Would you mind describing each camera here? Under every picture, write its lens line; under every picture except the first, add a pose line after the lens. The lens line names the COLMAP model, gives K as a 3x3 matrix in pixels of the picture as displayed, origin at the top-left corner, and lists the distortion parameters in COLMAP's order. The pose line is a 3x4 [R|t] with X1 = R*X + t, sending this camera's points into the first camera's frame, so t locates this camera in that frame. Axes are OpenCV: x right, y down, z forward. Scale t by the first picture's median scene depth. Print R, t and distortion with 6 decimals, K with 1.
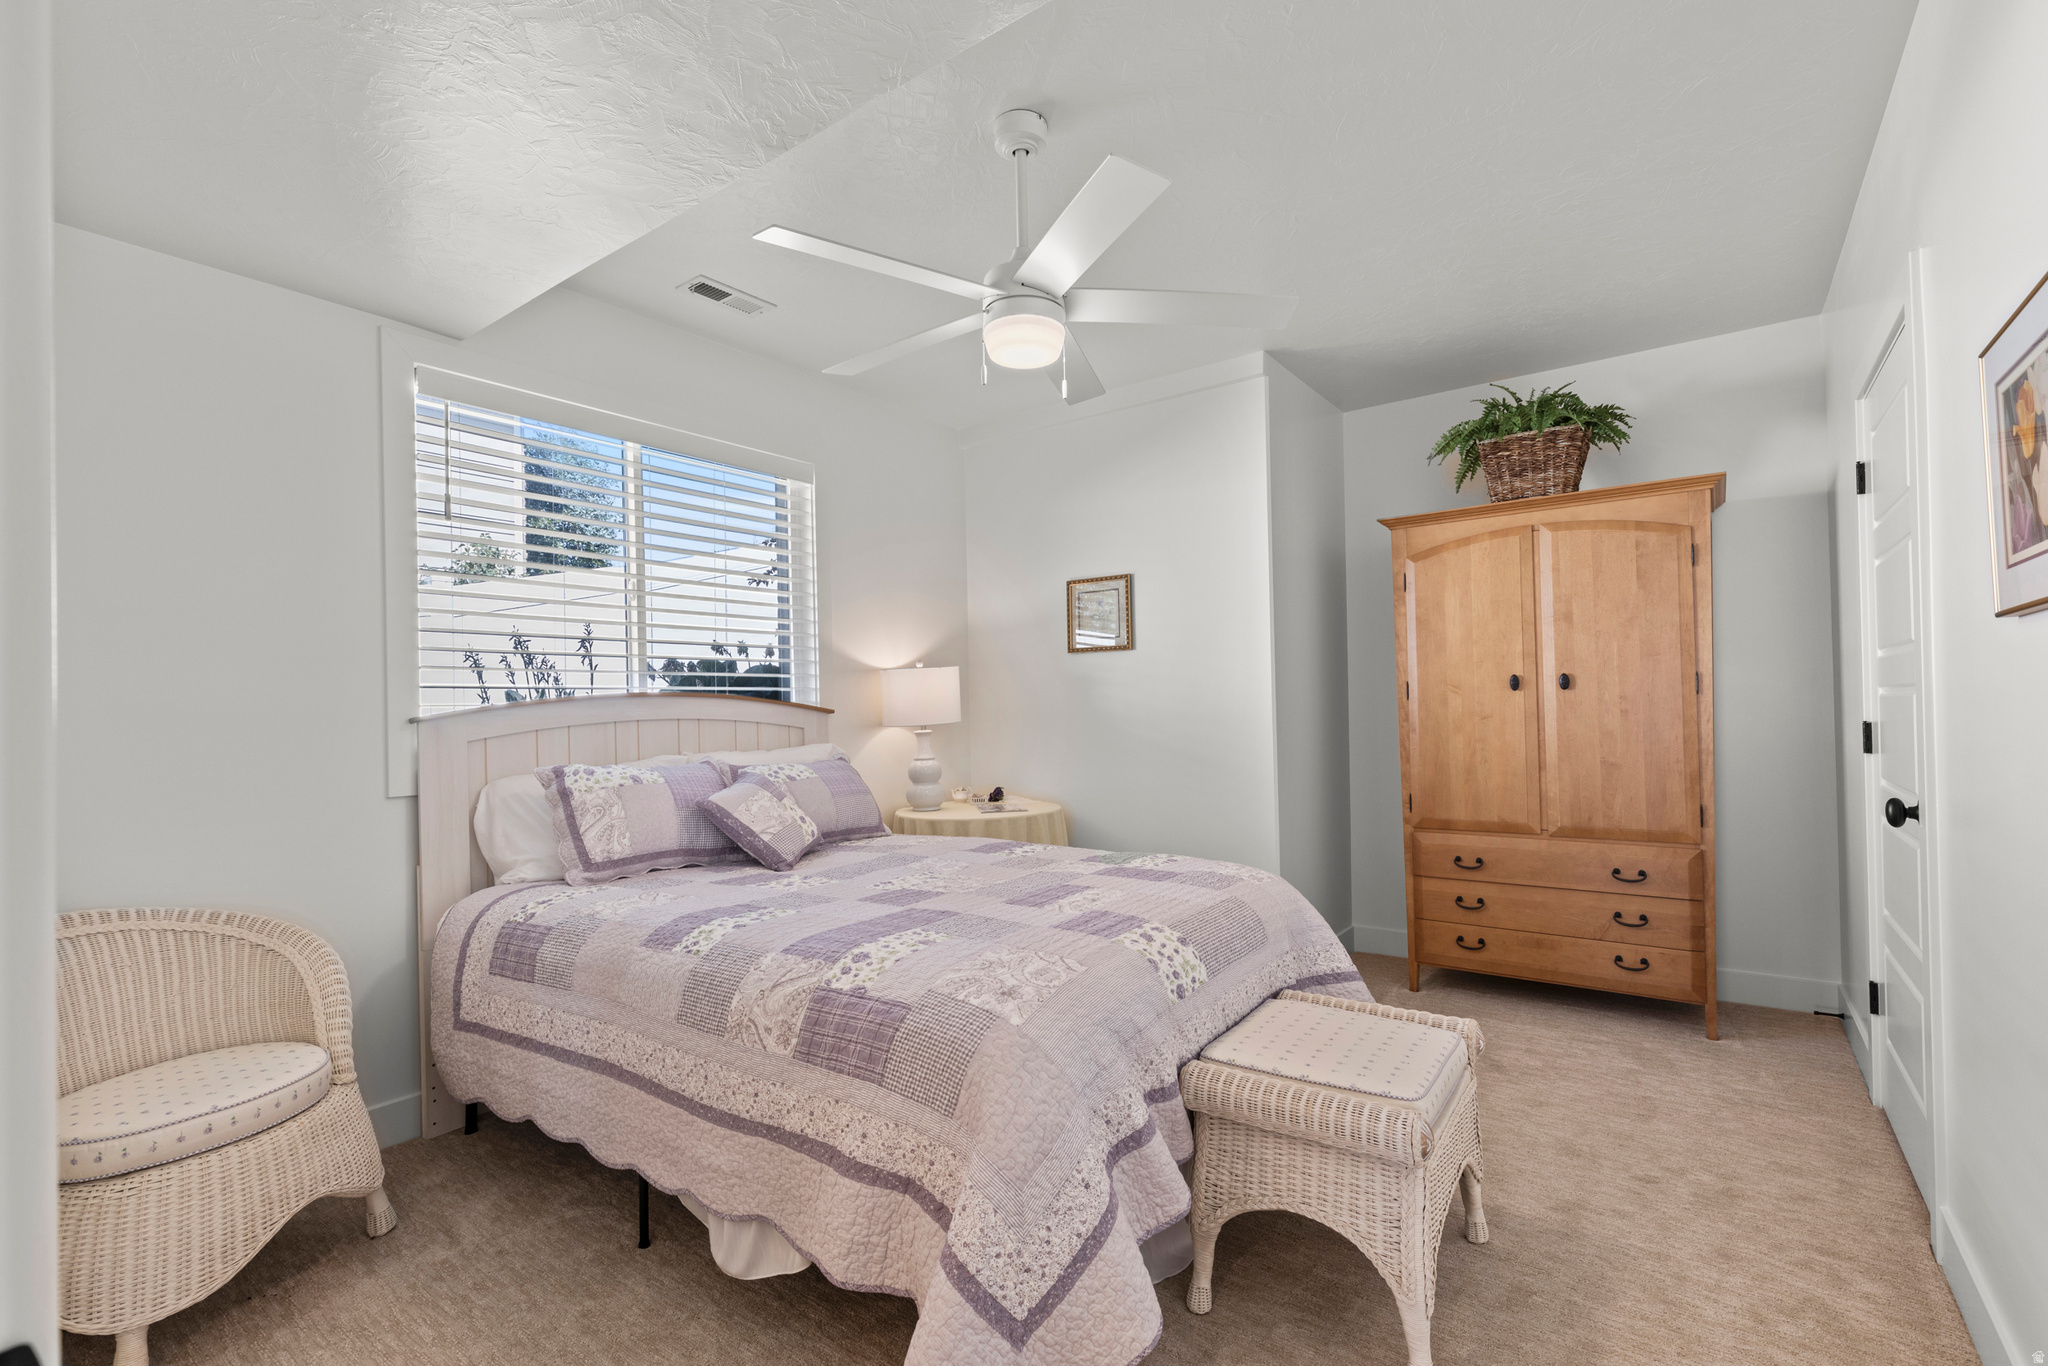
lens RADIAL K [[910.5, 0, 1030.1], [0, 910.5, 701.7], [0, 0, 1]] dist [-0.000487, -0.000527]
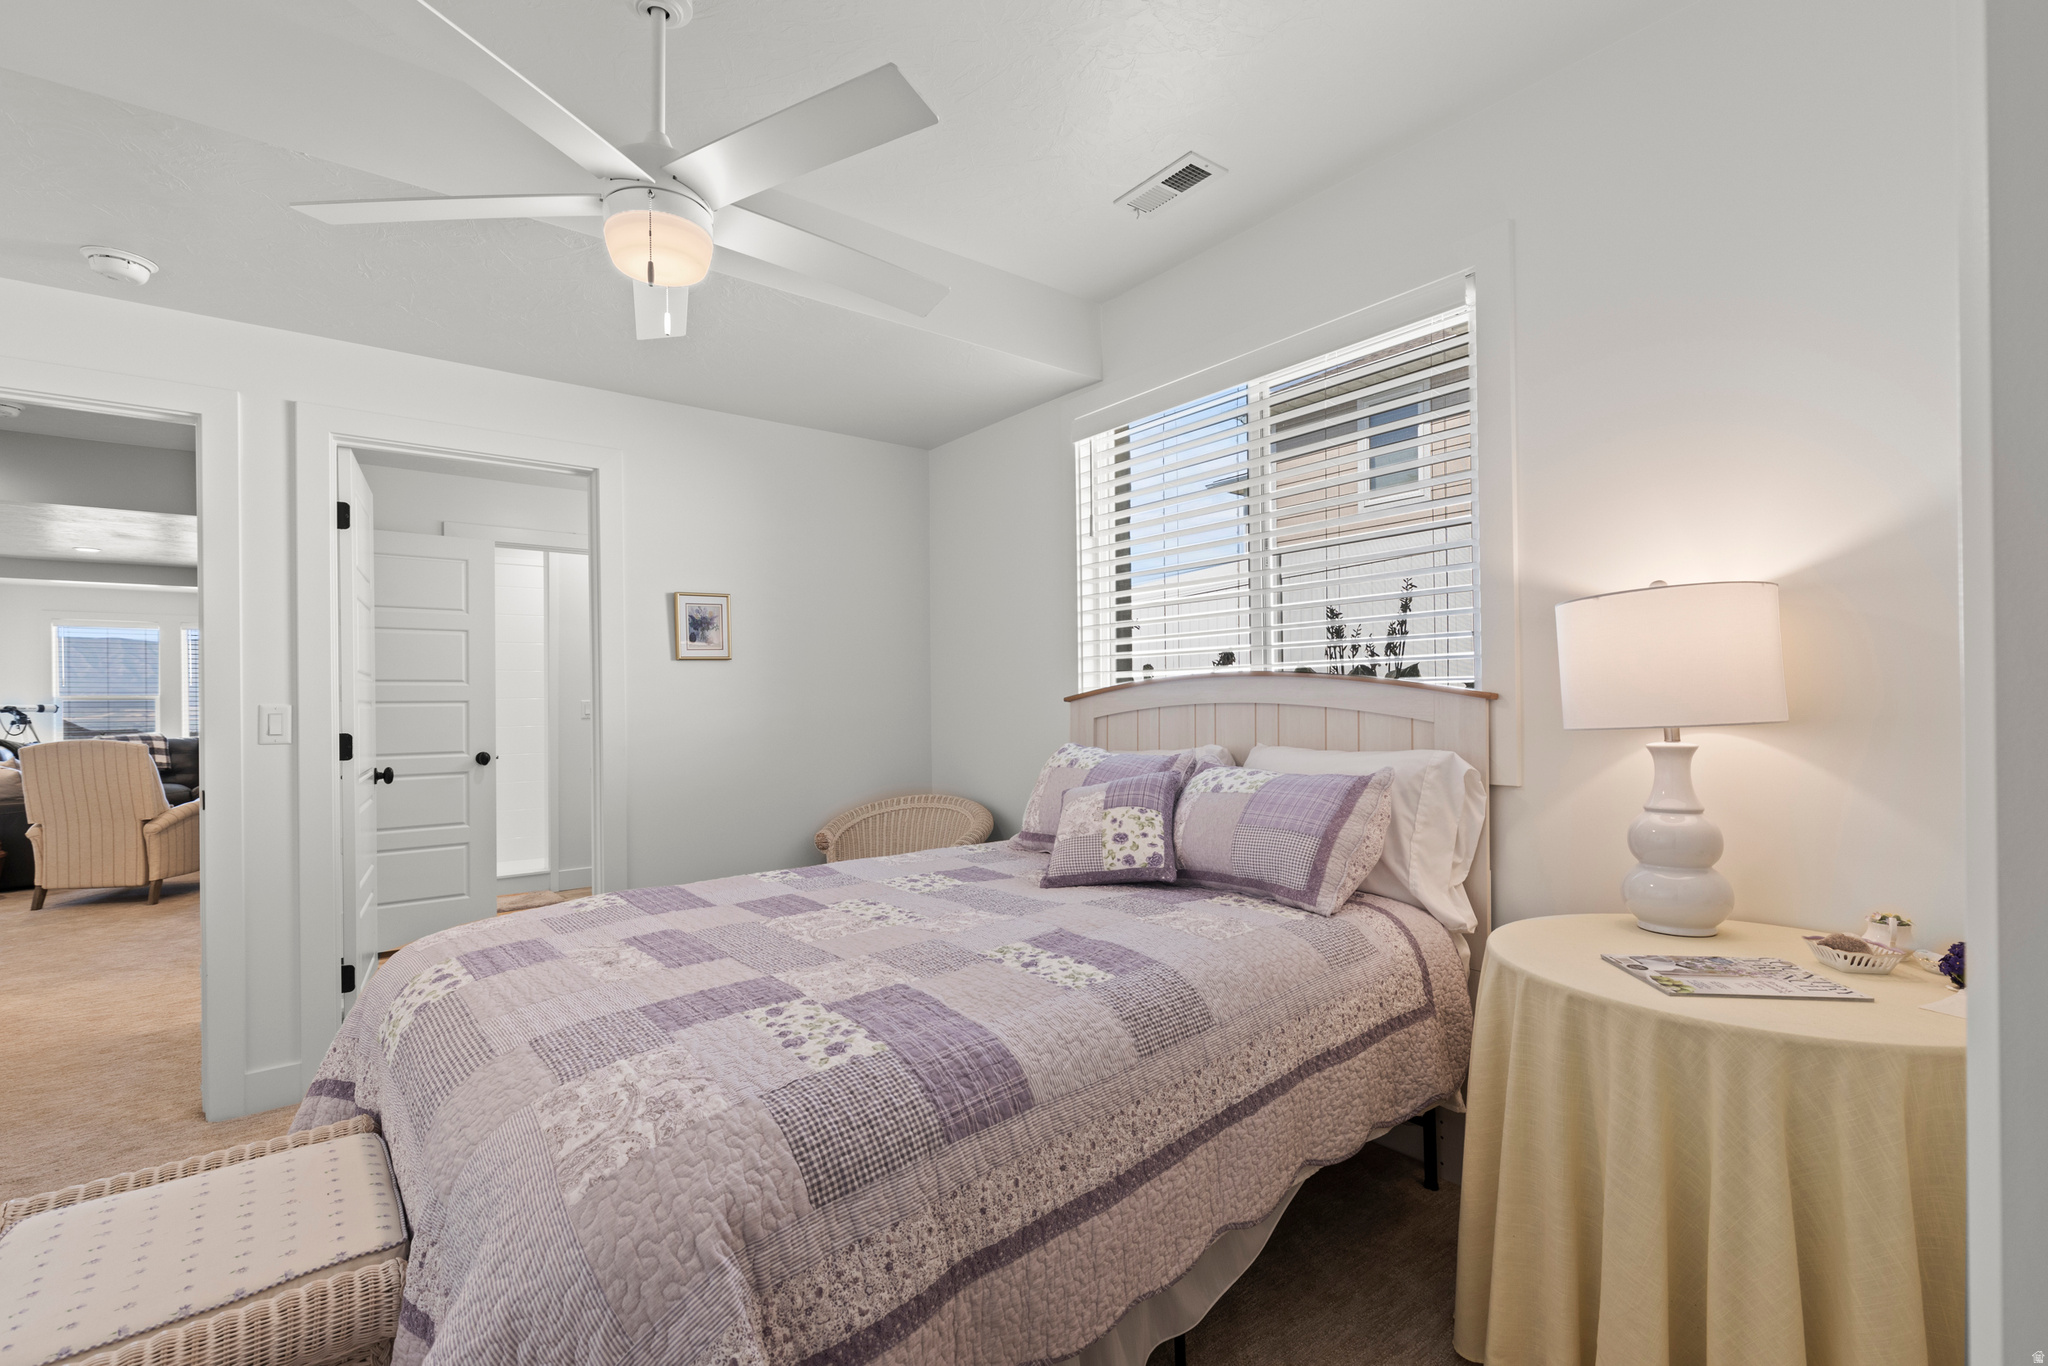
lens RADIAL K [[910.5, 0, 1030.1], [0, 910.5, 701.7], [0, 0, 1]] dist [-0.000487, -0.000527]
pose [[-0.241280, 0.021448, -0.970219, 0.440753], [0.020755, 0.999641, 0.016937, 0.000196], [0.970234, -0.016050, -0.241639, 0.953567]]
